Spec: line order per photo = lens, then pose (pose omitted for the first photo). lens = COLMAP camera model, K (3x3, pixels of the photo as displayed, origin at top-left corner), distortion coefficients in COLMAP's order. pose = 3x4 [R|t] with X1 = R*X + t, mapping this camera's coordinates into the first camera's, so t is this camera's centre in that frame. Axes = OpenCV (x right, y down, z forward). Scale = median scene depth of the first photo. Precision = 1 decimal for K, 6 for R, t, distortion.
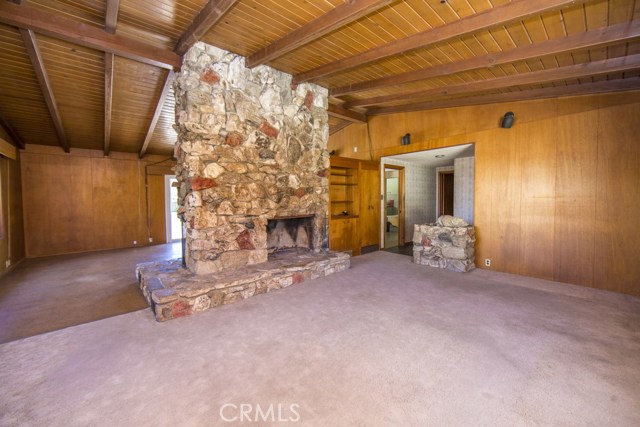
lens RADIAL K [[253.2, 0, 318.2], [0, 253.2, 209.3], [0, 0, 1]] dist [-0.003115, 0.000244]
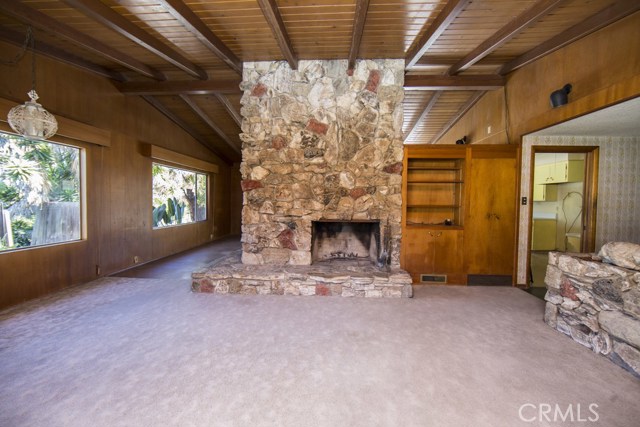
lens RADIAL K [[253.2, 0, 318.2], [0, 253.2, 209.3], [0, 0, 1]] dist [-0.003115, 0.000244]
pose [[0.717949, 0.041845, -0.694836, 0.480035], [-0.048614, 0.998768, 0.009917, -0.015036], [0.694396, 0.026658, 0.719099, 0.329787]]
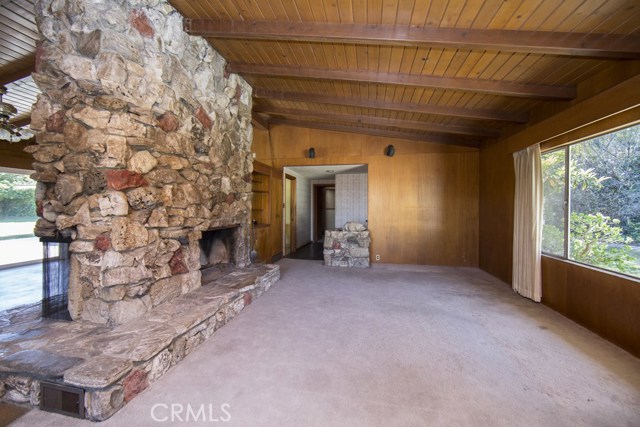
lens RADIAL K [[253.2, 0, 318.2], [0, 253.2, 209.3], [0, 0, 1]] dist [-0.003115, 0.000244]
pose [[0.793249, 0.007997, 0.608845, -0.390759], [0.013356, 0.999445, -0.030529, -0.000345], [-0.608751, 0.032349, 0.792702, 0.162721]]
